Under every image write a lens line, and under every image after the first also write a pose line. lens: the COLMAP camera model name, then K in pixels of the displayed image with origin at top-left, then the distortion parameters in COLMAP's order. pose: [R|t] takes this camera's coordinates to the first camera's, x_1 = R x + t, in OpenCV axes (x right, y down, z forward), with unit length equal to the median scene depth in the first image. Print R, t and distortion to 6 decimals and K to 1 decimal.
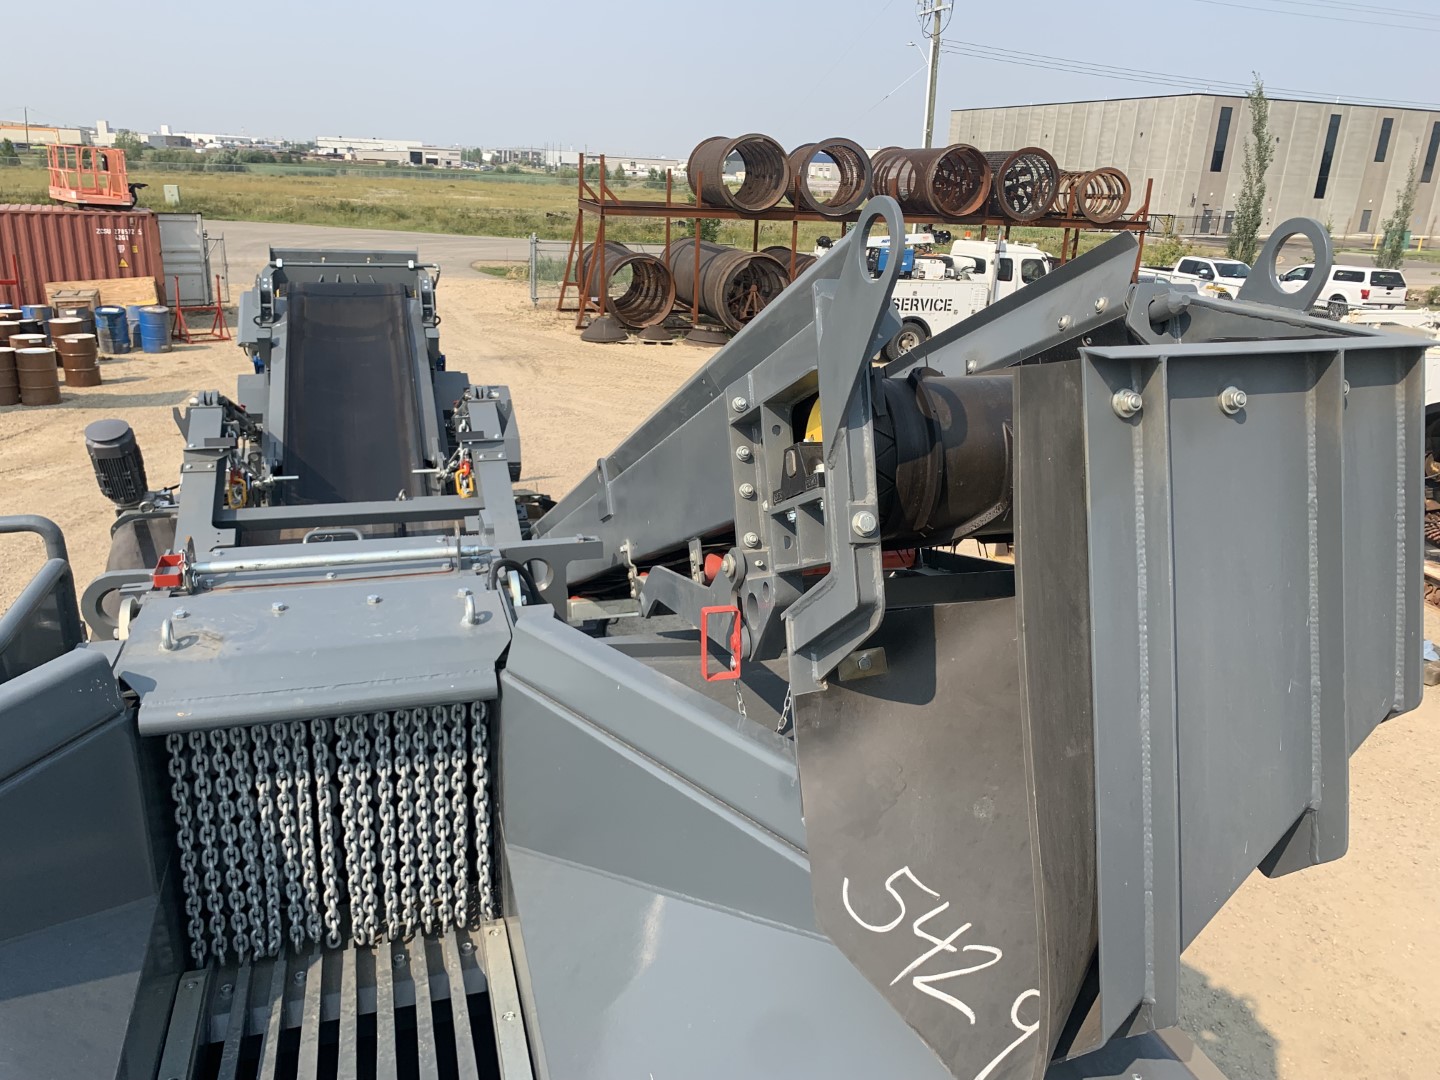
lens RADIAL K [[1098.2, 0, 720.0], [0, 1098.2, 540.0], [0, 0, 1]] dist [0.007972, -0.002509]
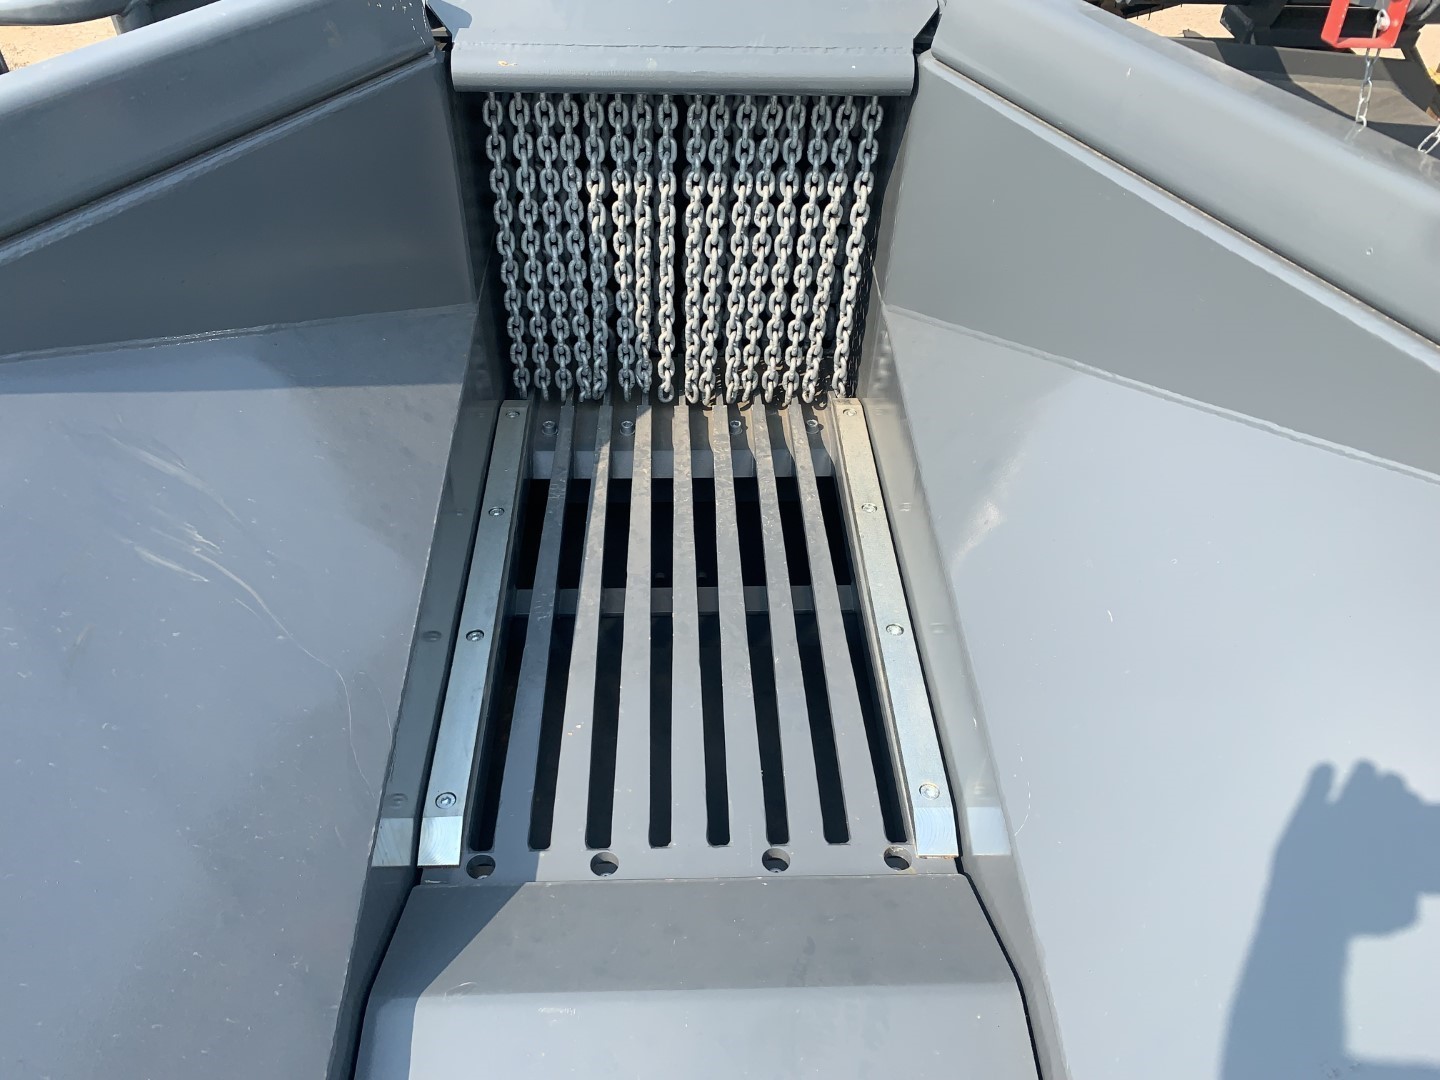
lens RADIAL K [[1090.9, 0, 720.0], [0, 1090.9, 540.0], [0, 0, 1]] dist [0.102863, -0.297095]
pose [[0.965118, 0.172163, -0.197248, -0.125153], [-0.075647, 0.904624, 0.419444, 0.110057], [0.250649, -0.389892, 0.886092, 0.216030]]
